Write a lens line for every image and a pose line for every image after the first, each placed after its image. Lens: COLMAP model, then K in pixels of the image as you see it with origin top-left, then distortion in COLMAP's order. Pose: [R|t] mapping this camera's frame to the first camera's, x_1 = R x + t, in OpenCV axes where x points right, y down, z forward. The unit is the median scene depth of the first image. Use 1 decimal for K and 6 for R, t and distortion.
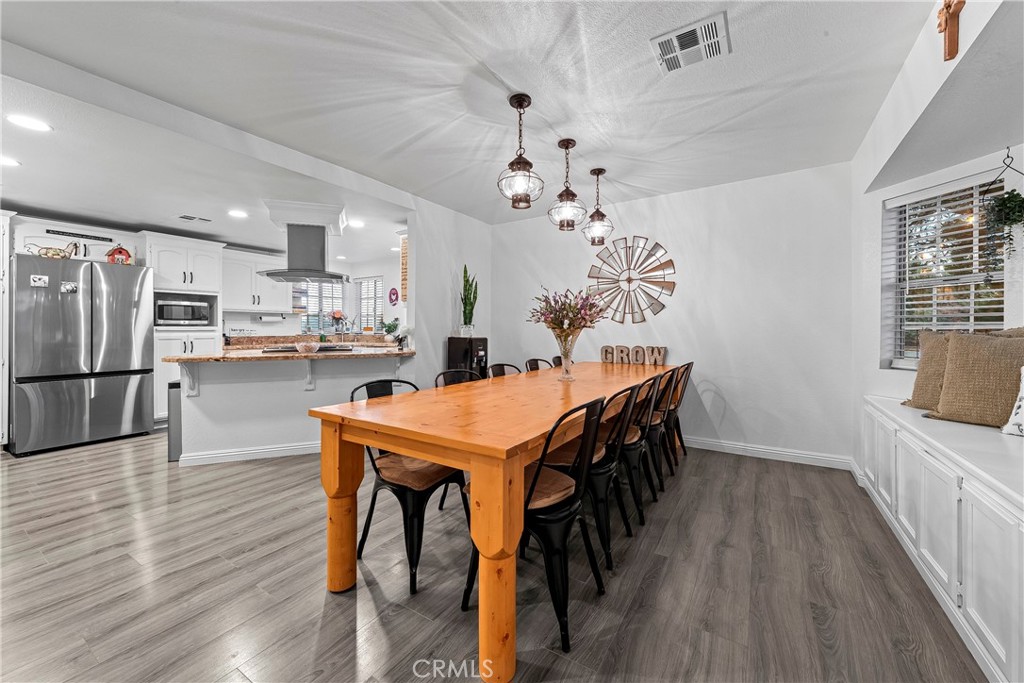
lens RADIAL K [[401.8, 0, 525.4], [0, 401.8, 328.5], [0, 0, 1]] dist [0.000071, -0.000244]
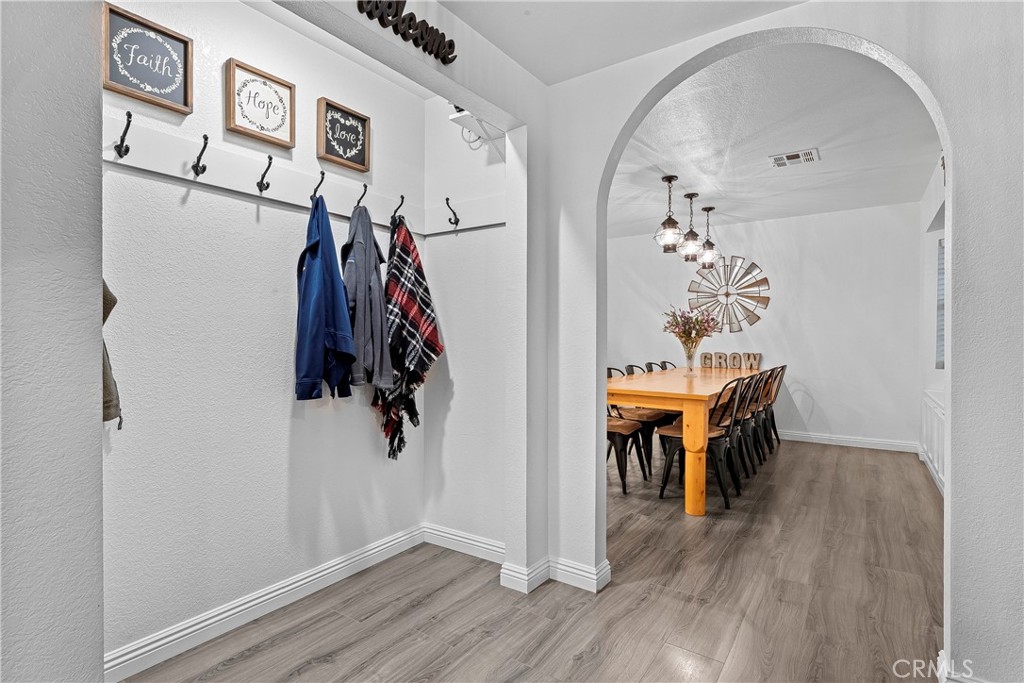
lens RADIAL K [[543.0, 0, 509.2], [0, 543.0, 337.5], [0, 0, 1]] dist [0.007603, 0.000850]
pose [[0.999047, 0.004905, -0.043360, -0.319221], [-0.004736, 0.999981, 0.004003, -0.002492], [0.043379, -0.003794, 0.999051, -0.620668]]
